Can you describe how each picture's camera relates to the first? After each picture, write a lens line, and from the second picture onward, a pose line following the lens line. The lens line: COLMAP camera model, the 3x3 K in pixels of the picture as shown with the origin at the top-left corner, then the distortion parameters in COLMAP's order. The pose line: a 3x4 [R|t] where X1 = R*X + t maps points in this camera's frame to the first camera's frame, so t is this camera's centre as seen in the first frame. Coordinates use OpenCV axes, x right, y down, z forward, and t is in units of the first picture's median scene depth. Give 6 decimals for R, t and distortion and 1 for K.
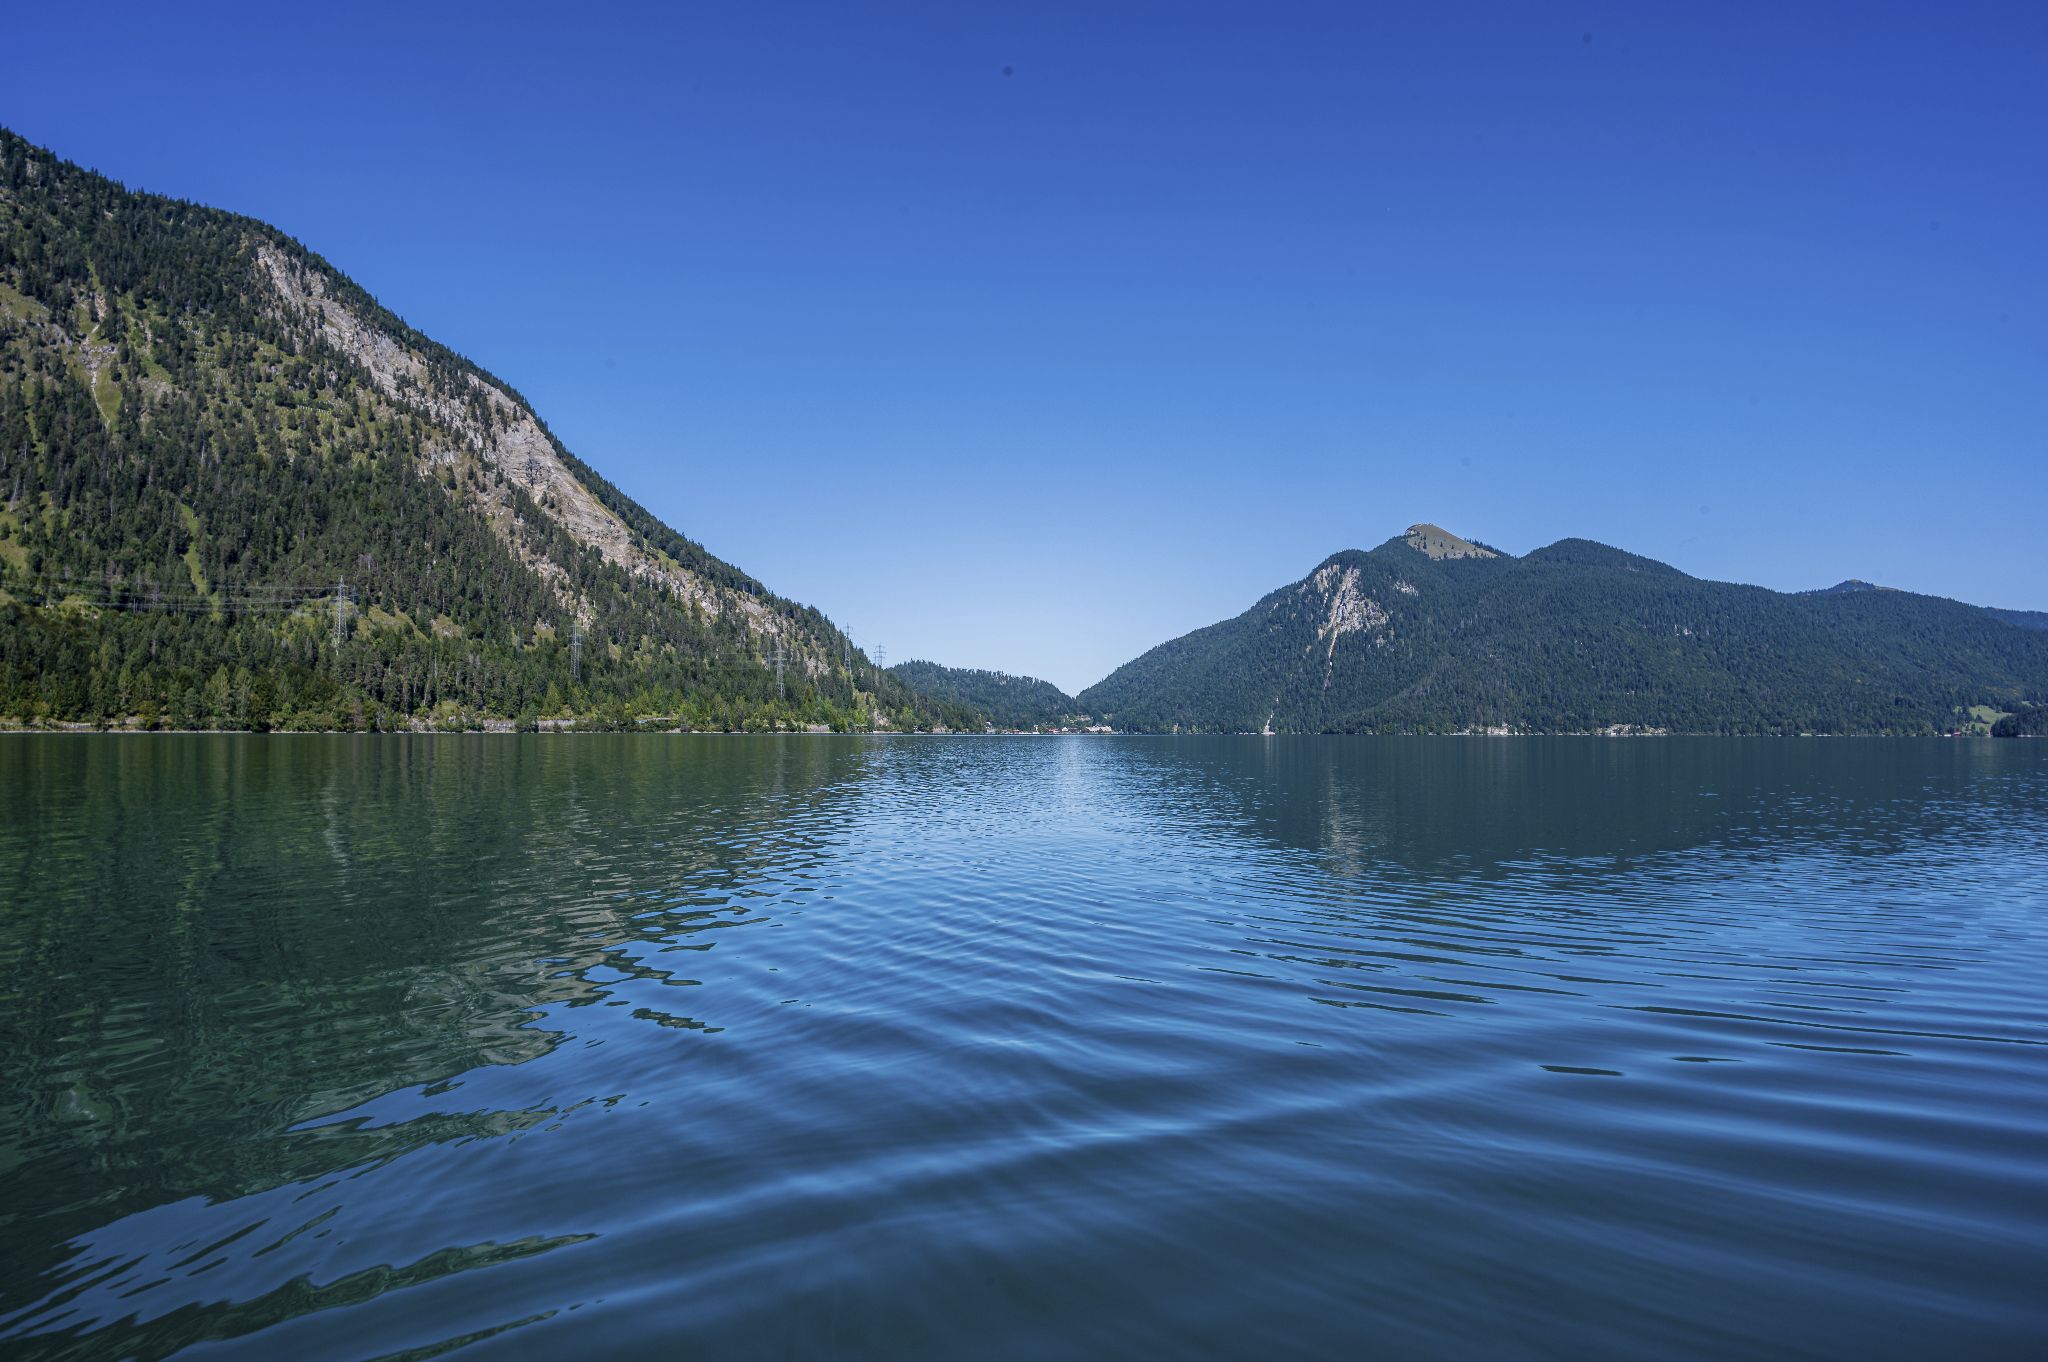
lens RADIAL K [[1327.0, 0, 1047.5], [0, 1327.0, 677.1], [0, 0, 1]] dist [0.002880, 0.001424]
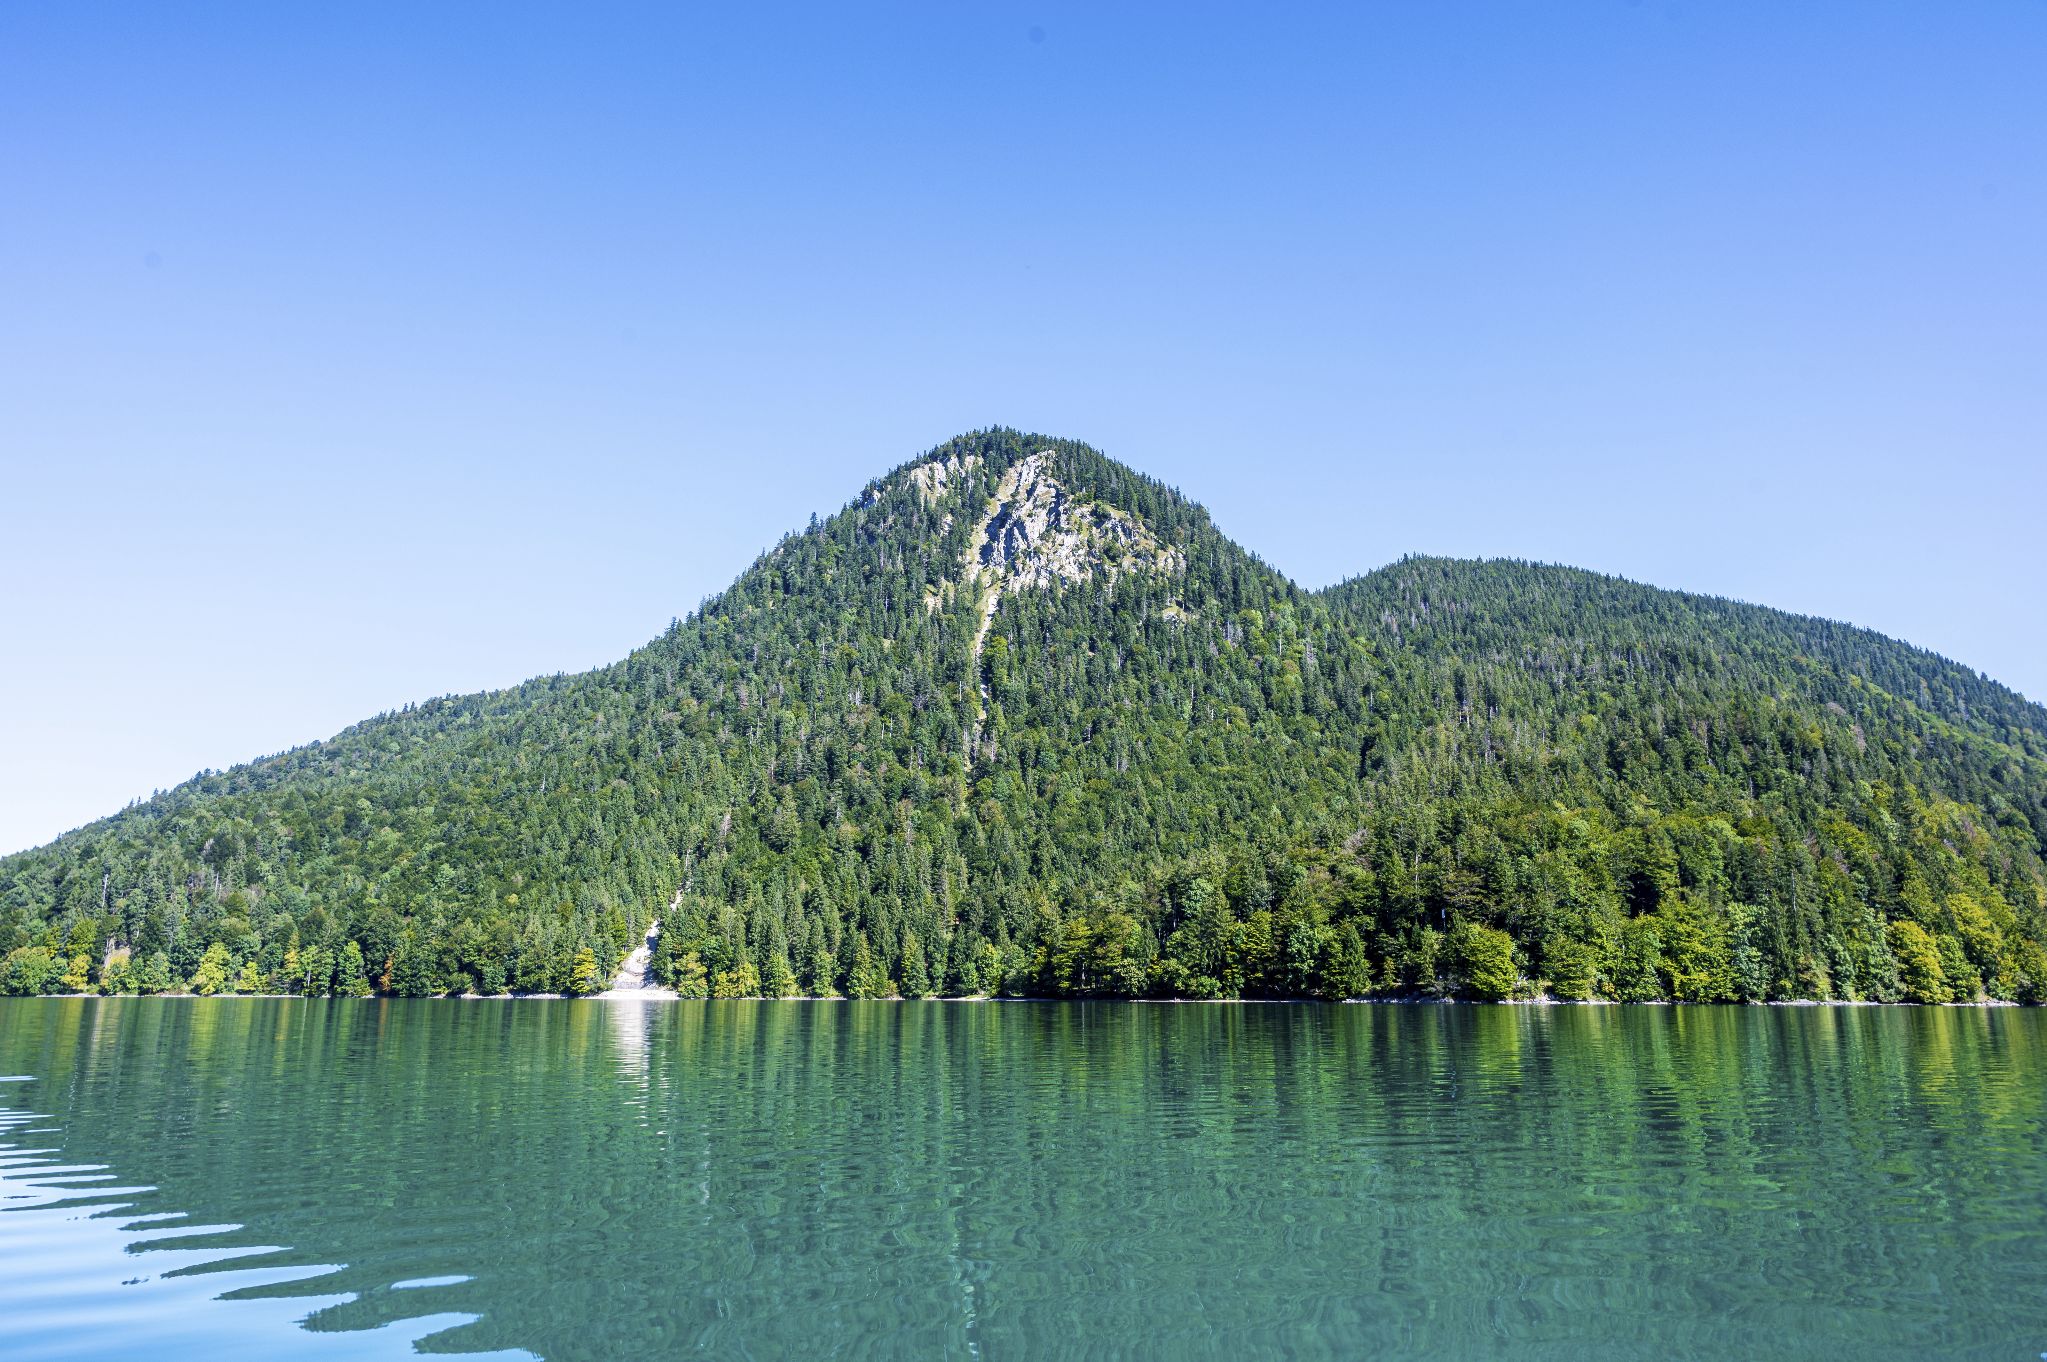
lens RADIAL K [[1401.7, 0, 1059.2], [0, 1401.7, 693.4], [0, 0, 1]] dist [-0.002033, -0.003744]
pose [[0.943341, 0.069653, 0.324433, 0.141821], [-0.016298, 0.986267, -0.164355, 0.030011], [-0.331425, 0.149755, 0.931521, 0.742206]]
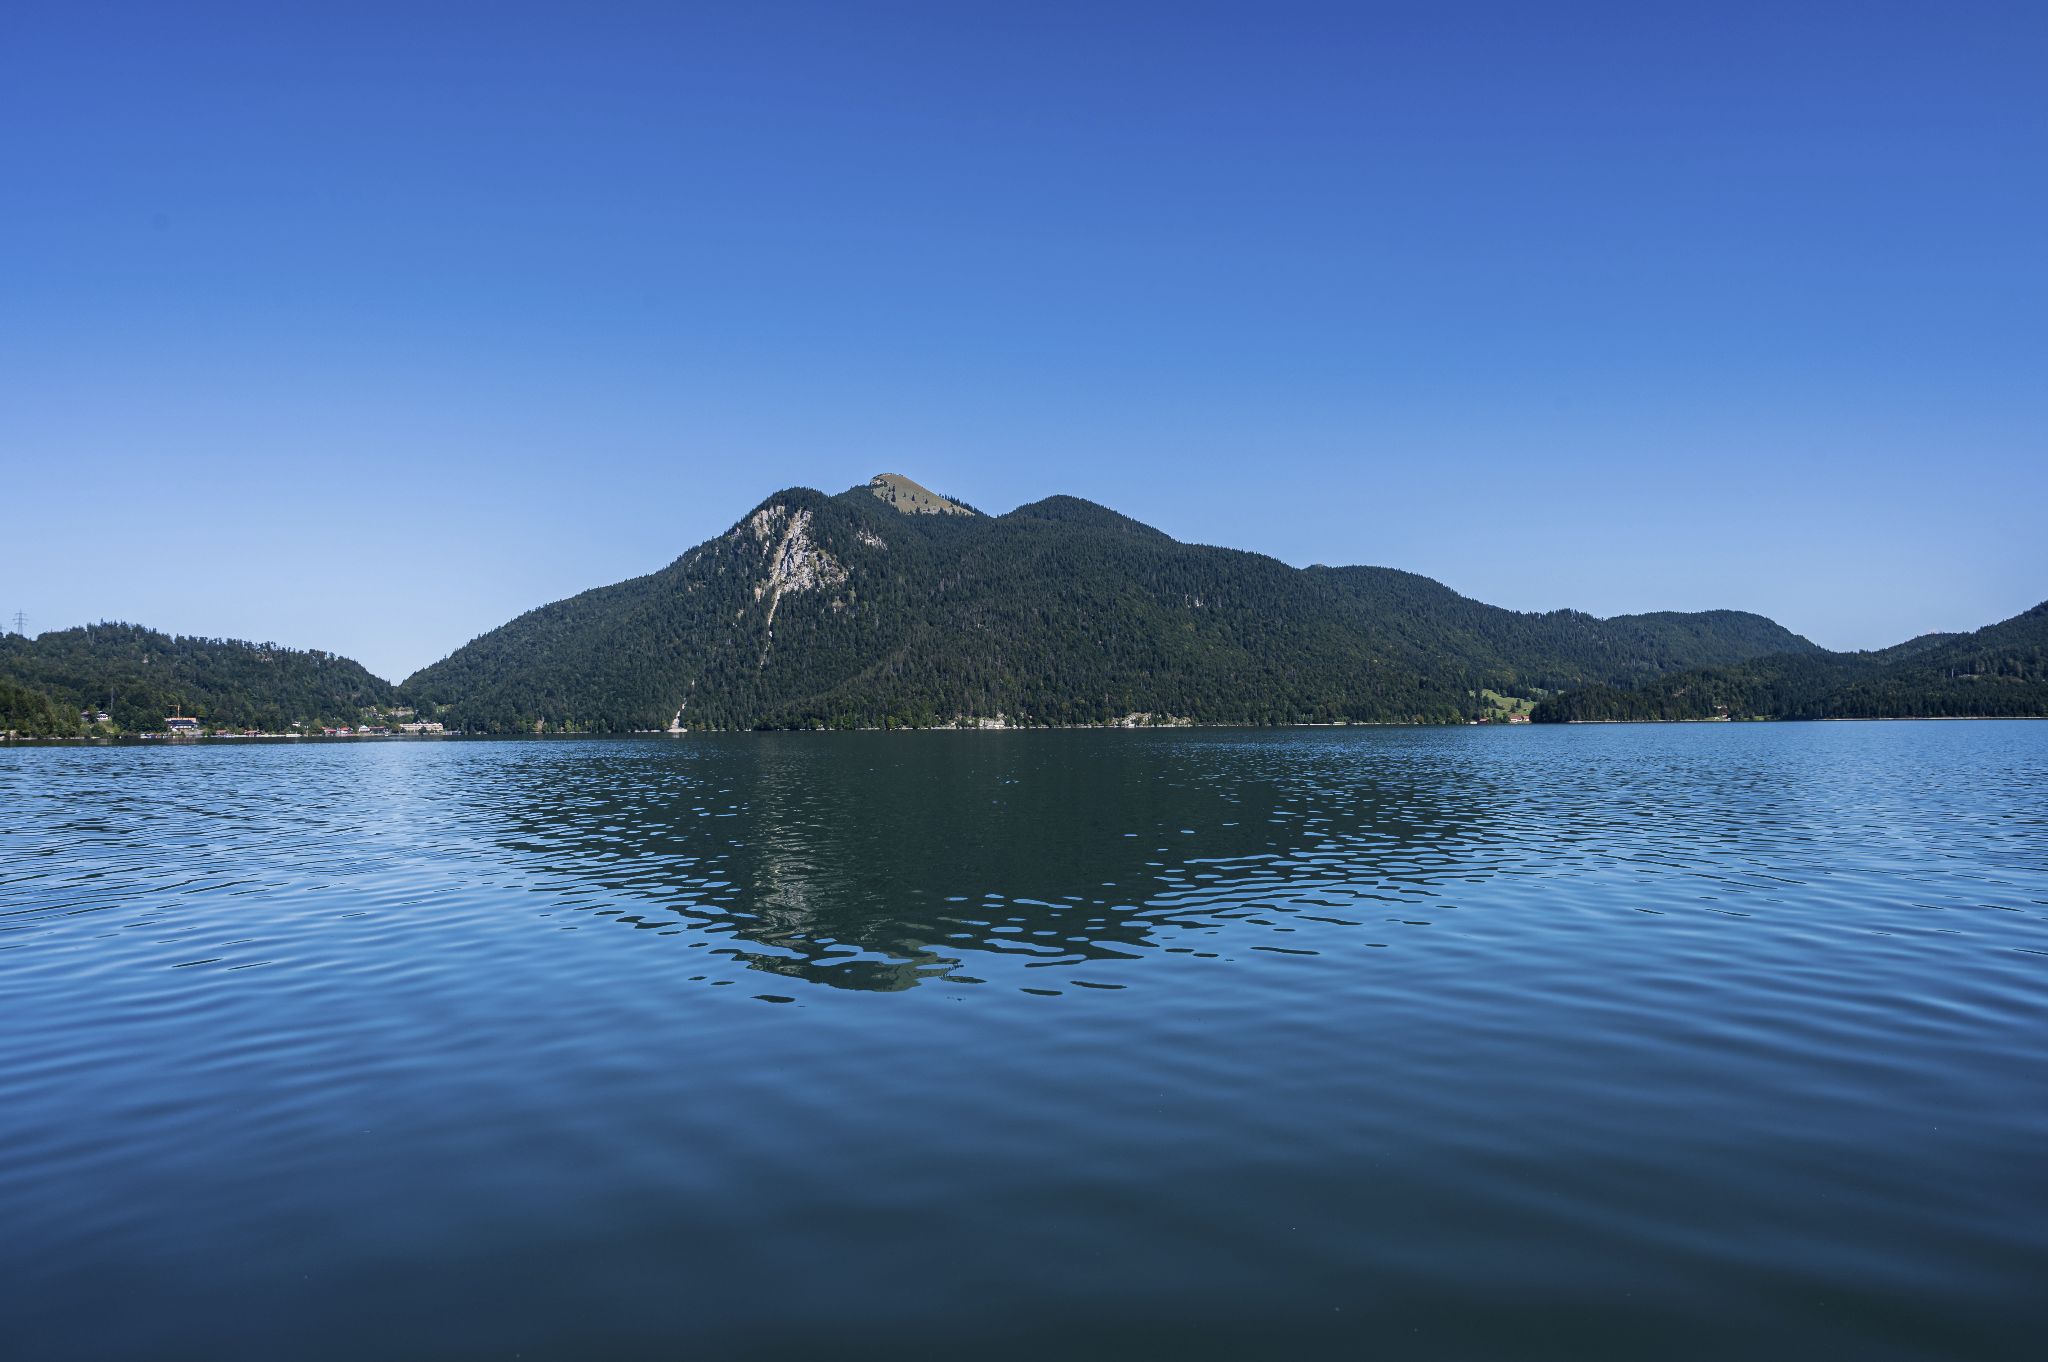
lens RADIAL K [[1398.1, 0, 1046.6], [0, 1398.1, 690.0], [0, 0, 1]] dist [-0.008666, 0.002829]
pose [[0.925290, -0.002136, 0.379253, 0.061111], [-0.002613, 0.999924, 0.012007, 0.010784], [-0.379250, -0.012101, 0.925215, 0.226949]]
